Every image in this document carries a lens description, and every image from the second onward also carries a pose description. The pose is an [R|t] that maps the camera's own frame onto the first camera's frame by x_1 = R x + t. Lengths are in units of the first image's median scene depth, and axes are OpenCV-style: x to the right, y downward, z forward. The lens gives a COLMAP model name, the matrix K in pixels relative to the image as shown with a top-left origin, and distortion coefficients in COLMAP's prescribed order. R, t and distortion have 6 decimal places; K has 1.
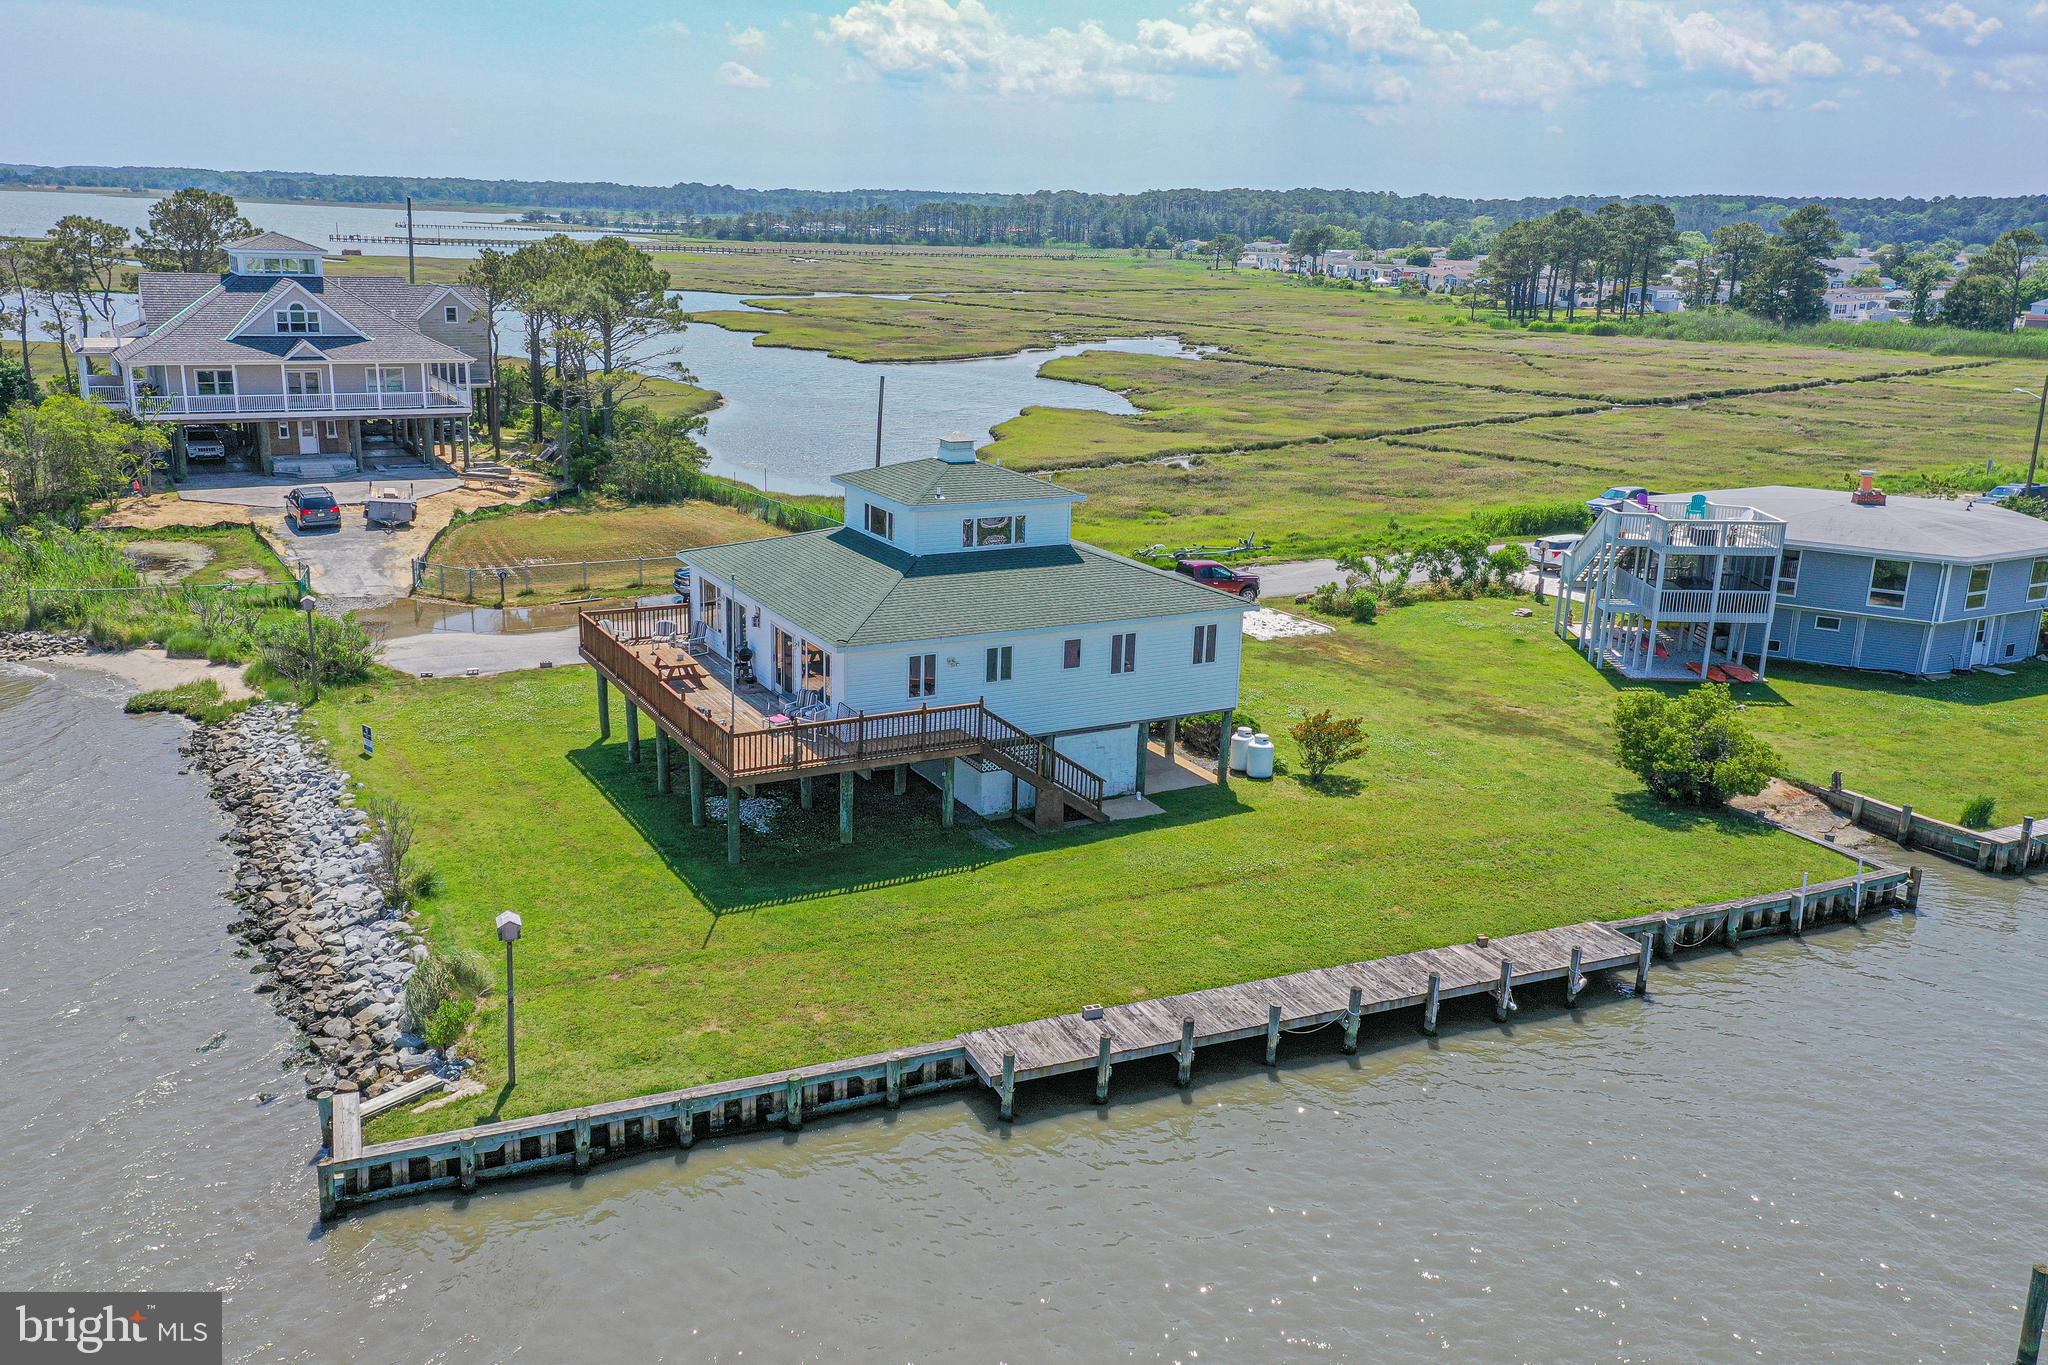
lens RADIAL K [[1633.2, 0, 1024.0], [0, 1633.2, 682.5], [0, 0, 1]] dist [0.062355, 0.000974]
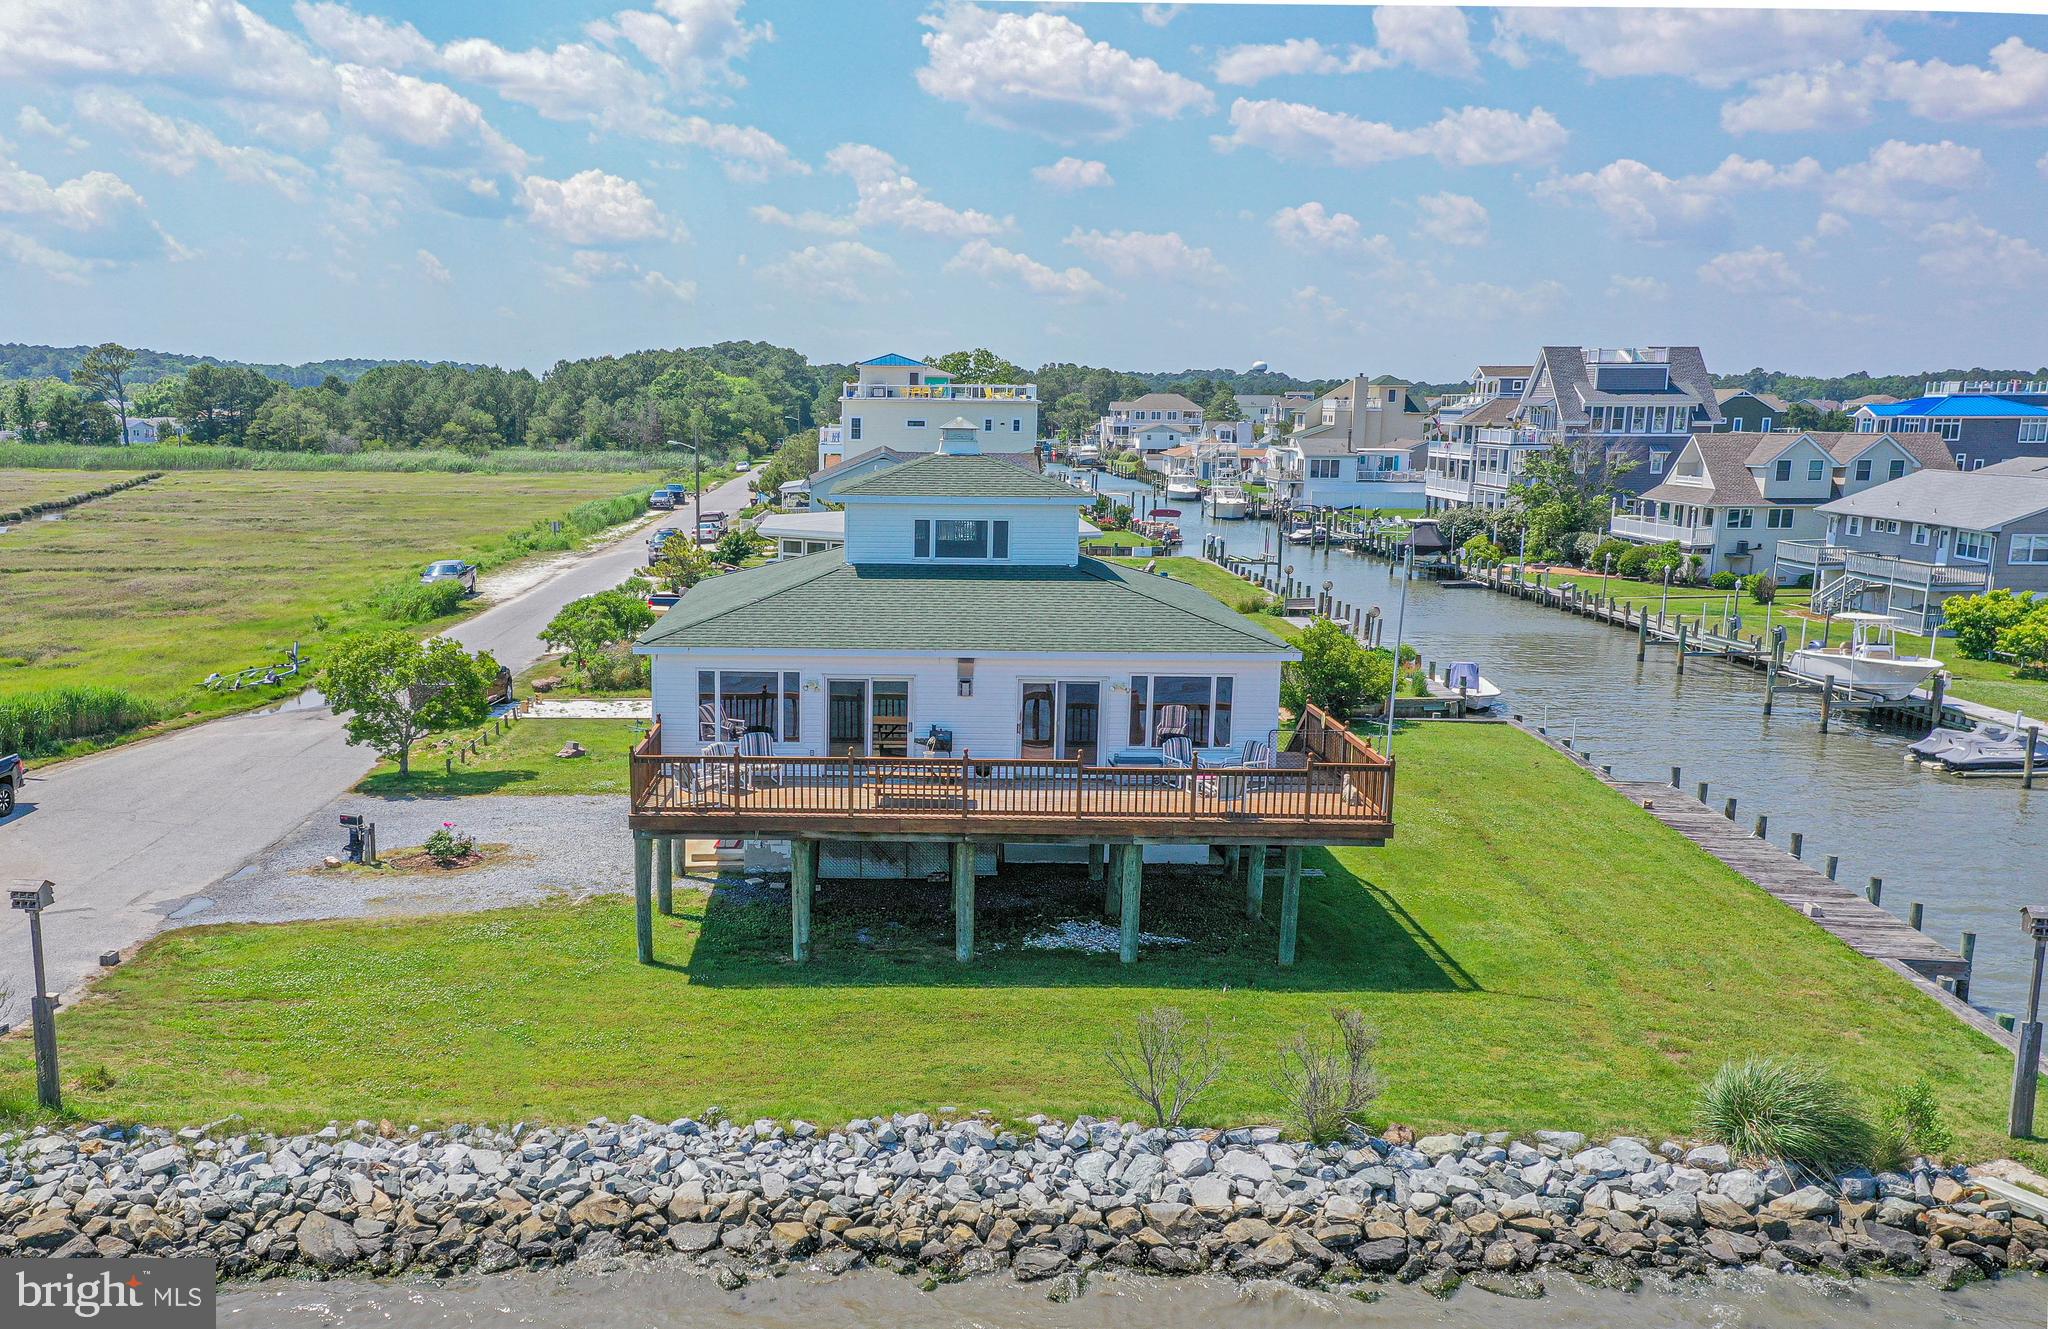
lens RADIAL K [[1780.1, 0, 1024.0], [0, 1780.1, 664.5], [0, 0, 1]] dist [0.066110, 0.002536]
pose [[0.409873, -0.126021, 0.903395, -0.871865], [0.221293, 0.974559, 0.035547, -0.069248], [-0.884892, 0.185346, 0.427333, 0.699868]]
